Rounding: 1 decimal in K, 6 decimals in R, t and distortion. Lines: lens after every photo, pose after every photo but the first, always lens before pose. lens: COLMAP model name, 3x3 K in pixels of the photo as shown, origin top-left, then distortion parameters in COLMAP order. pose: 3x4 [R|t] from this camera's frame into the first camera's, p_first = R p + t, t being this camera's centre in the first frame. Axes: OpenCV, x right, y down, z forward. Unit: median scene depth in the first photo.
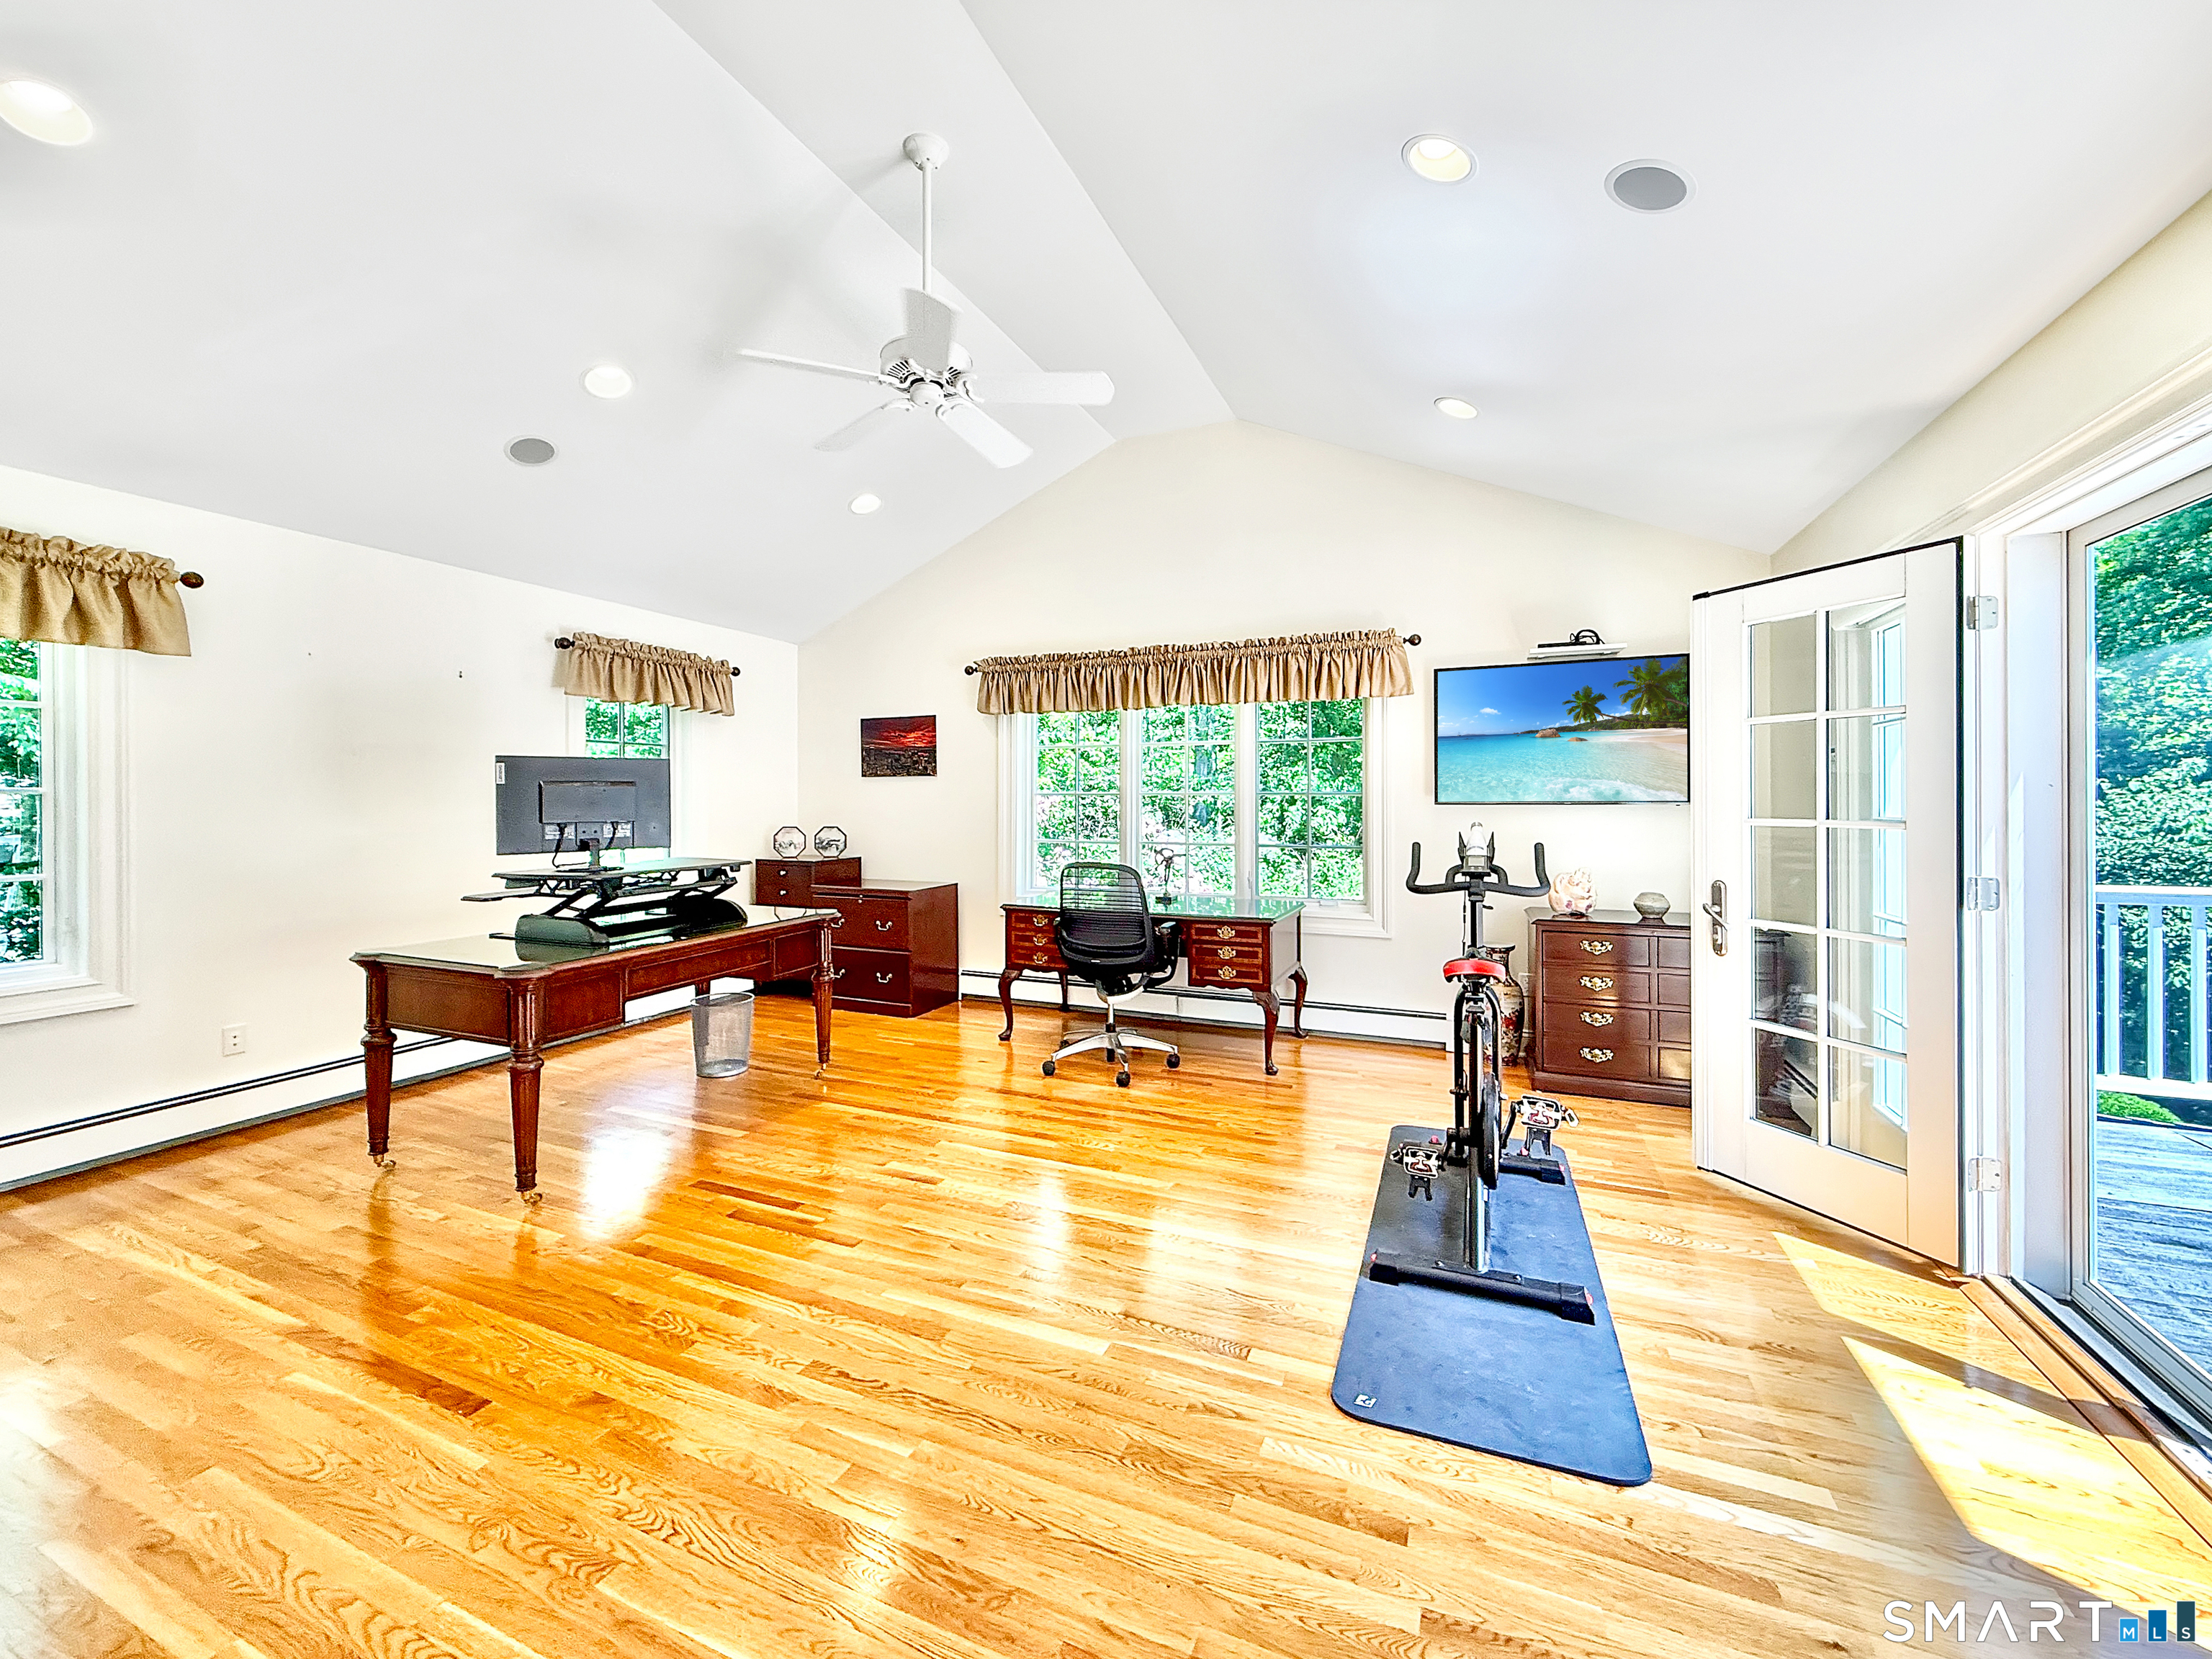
lens RADIAL K [[948.3, 0, 1121.7], [0, 948.3, 787.3], [0, 0, 1]] dist [-0.000074, 0.000401]
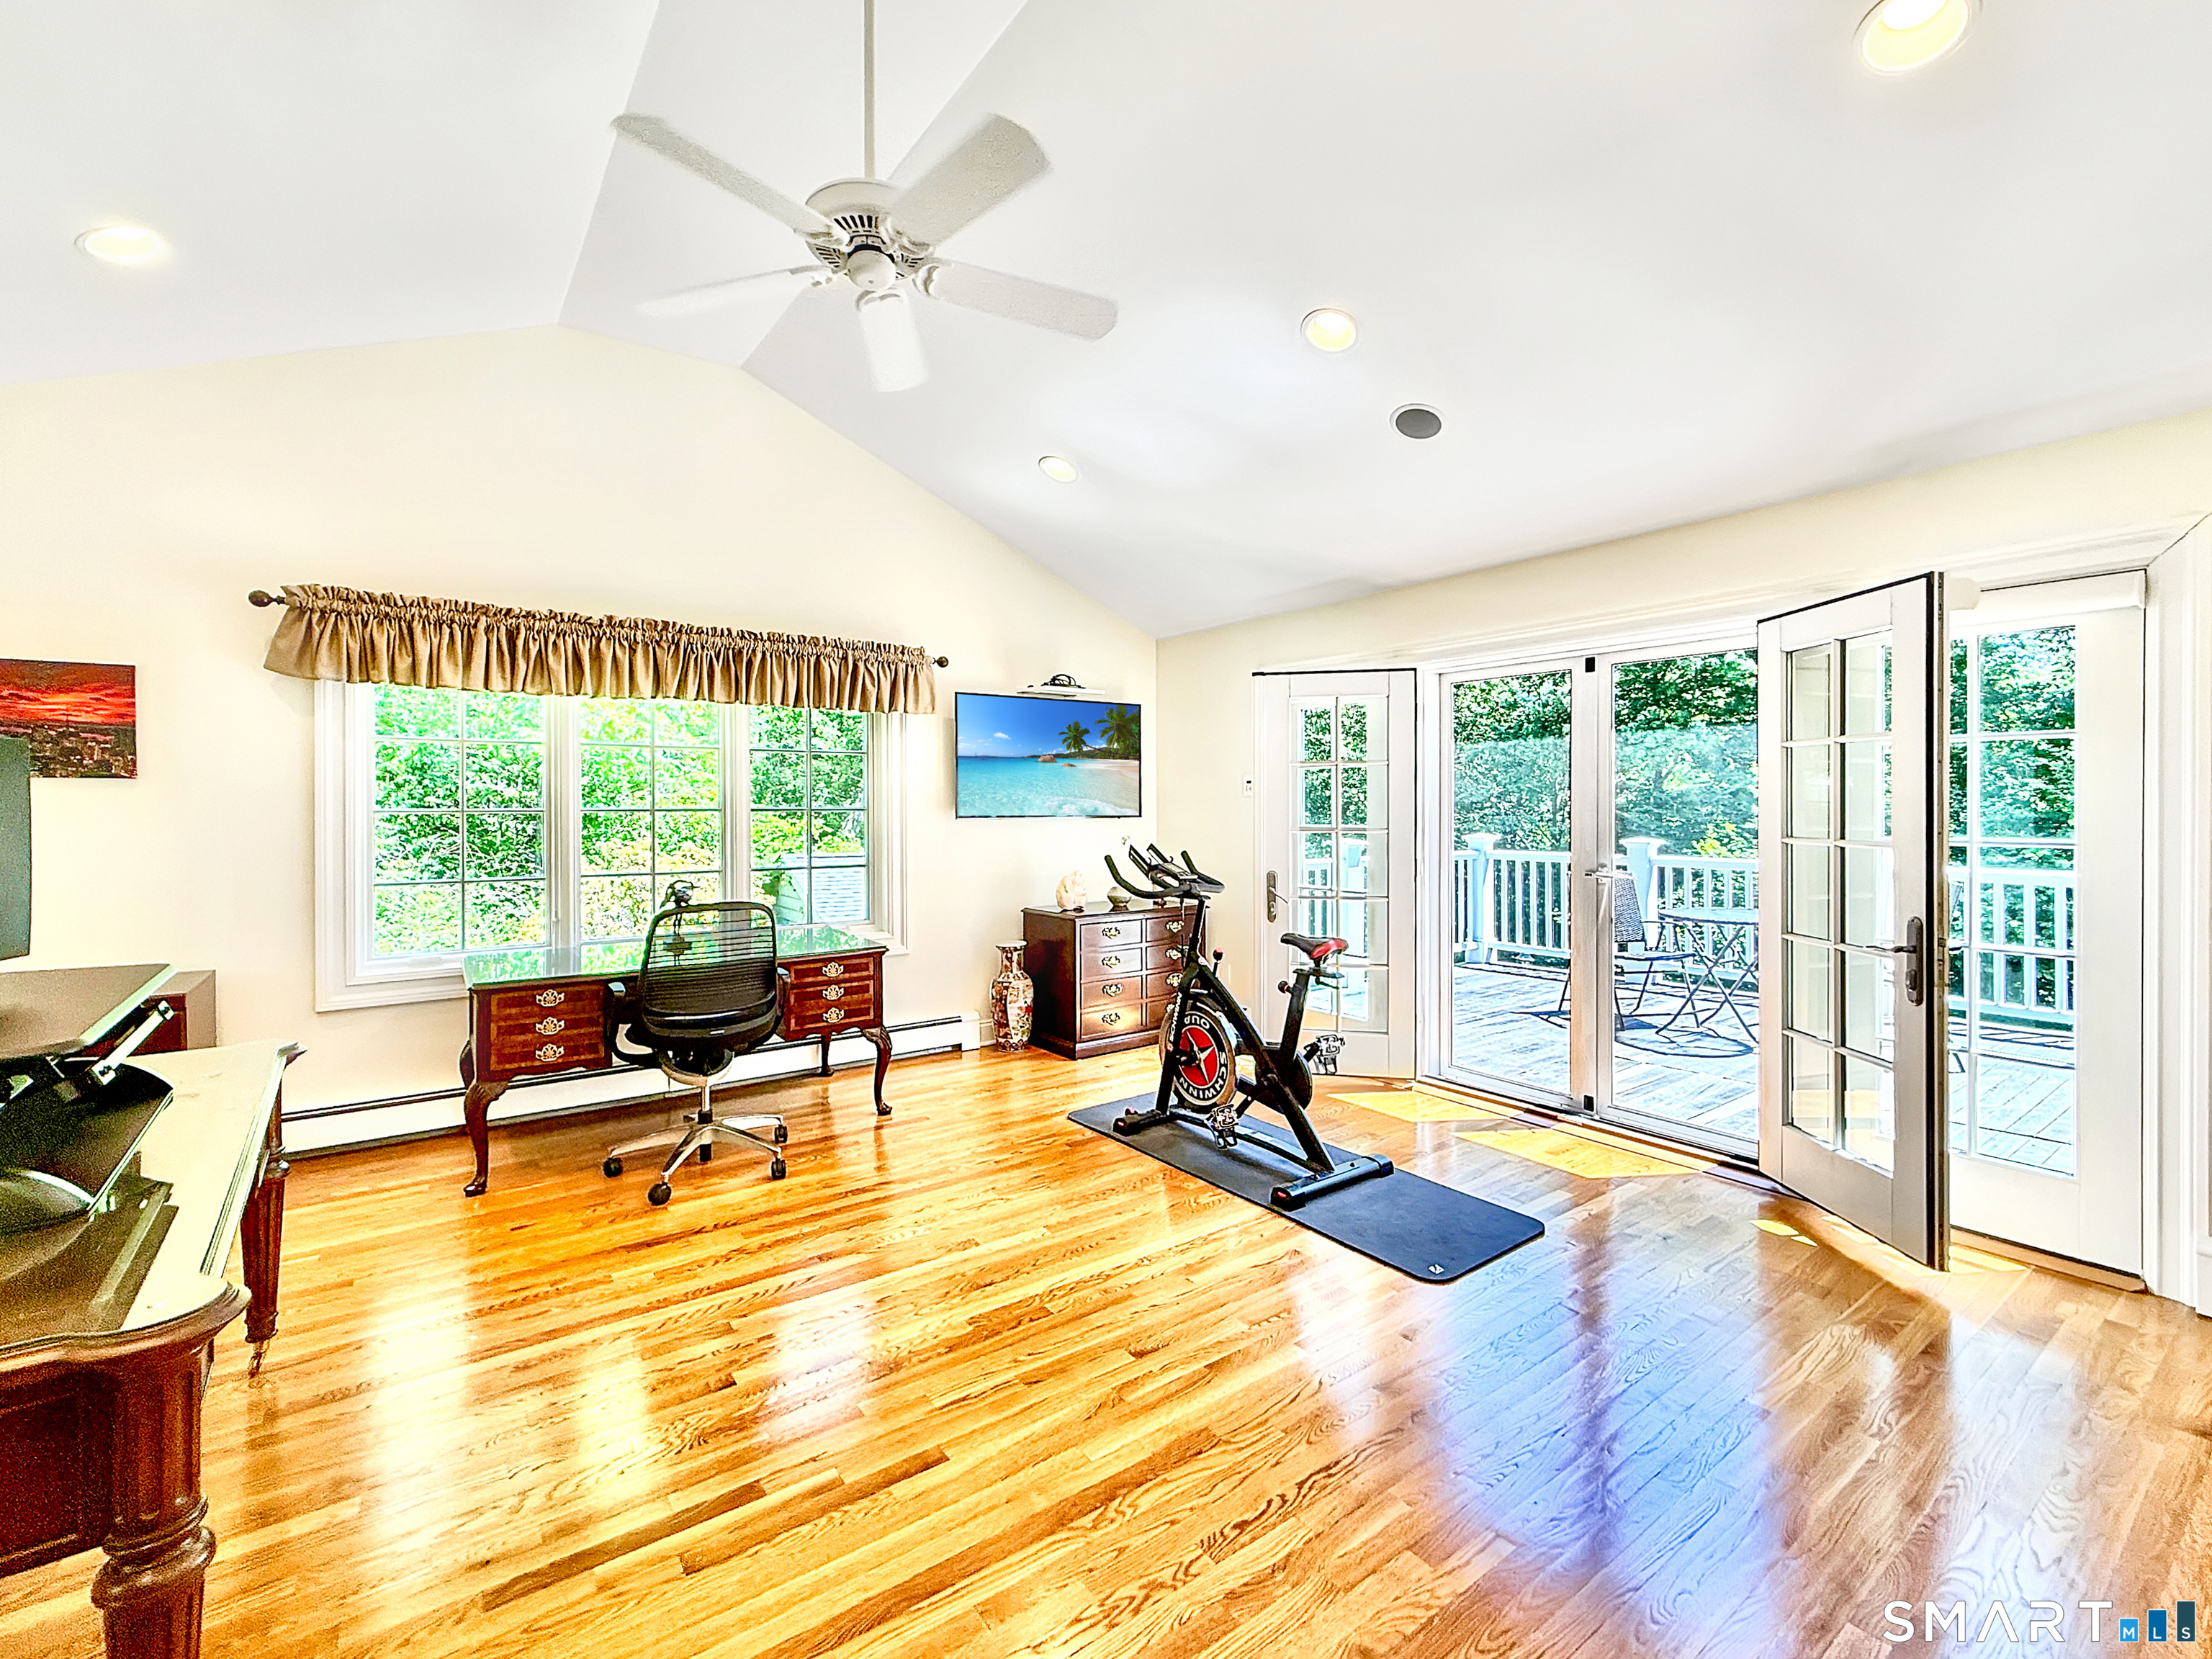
lens RADIAL K [[948.3, 0, 1121.7], [0, 948.3, 787.3], [0, 0, 1]] dist [-0.000074, 0.000401]
pose [[0.496266, 0.017074, 0.868003, -0.521307], [-0.006638, 0.999852, -0.015872, -0.003015], [-0.868145, 0.002115, 0.496306, 0.332451]]
